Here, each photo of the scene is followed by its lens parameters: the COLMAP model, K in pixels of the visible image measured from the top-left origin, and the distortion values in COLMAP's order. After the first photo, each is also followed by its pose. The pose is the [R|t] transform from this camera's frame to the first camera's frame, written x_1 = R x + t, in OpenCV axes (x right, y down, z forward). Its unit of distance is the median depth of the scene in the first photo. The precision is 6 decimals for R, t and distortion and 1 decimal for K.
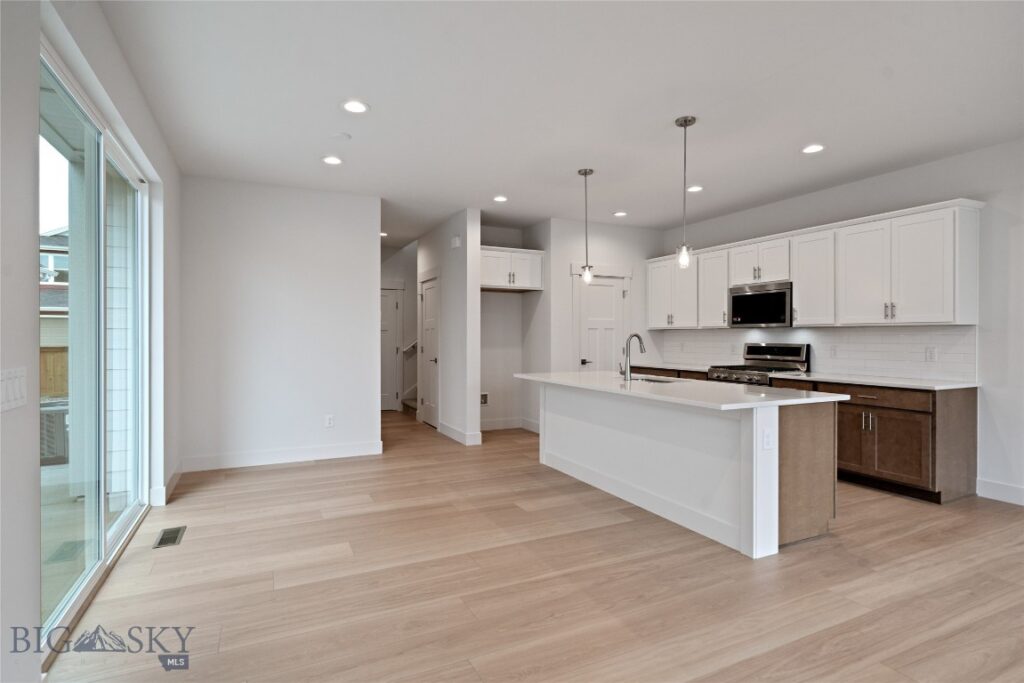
lens RADIAL K [[516.6, 0, 507.9], [0, 516.6, 338.3], [0, 0, 1]] dist [0.001610, 0.000473]
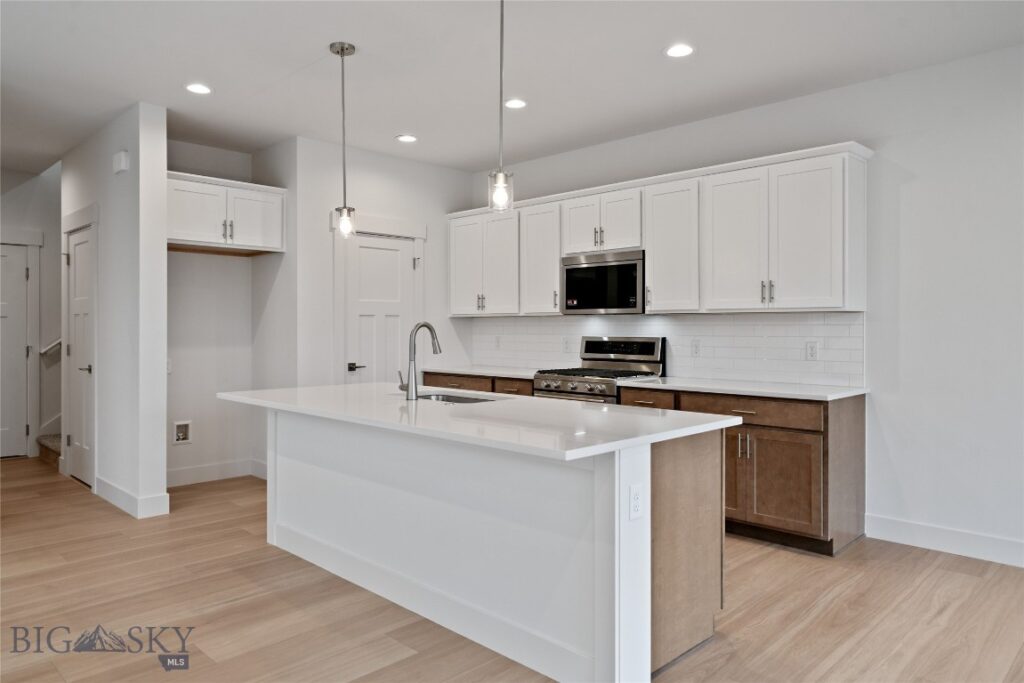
lens RADIAL K [[688.2, 0, 511.1], [0, 688.2, 326.6], [0, 0, 1]] dist [-0.000028, 0.000034]
pose [[0.940963, -0.000108, 0.338508, 0.058457], [0.001624, 0.999990, -0.004197, -0.000547], [-0.338505, 0.004499, 0.940954, 0.174236]]
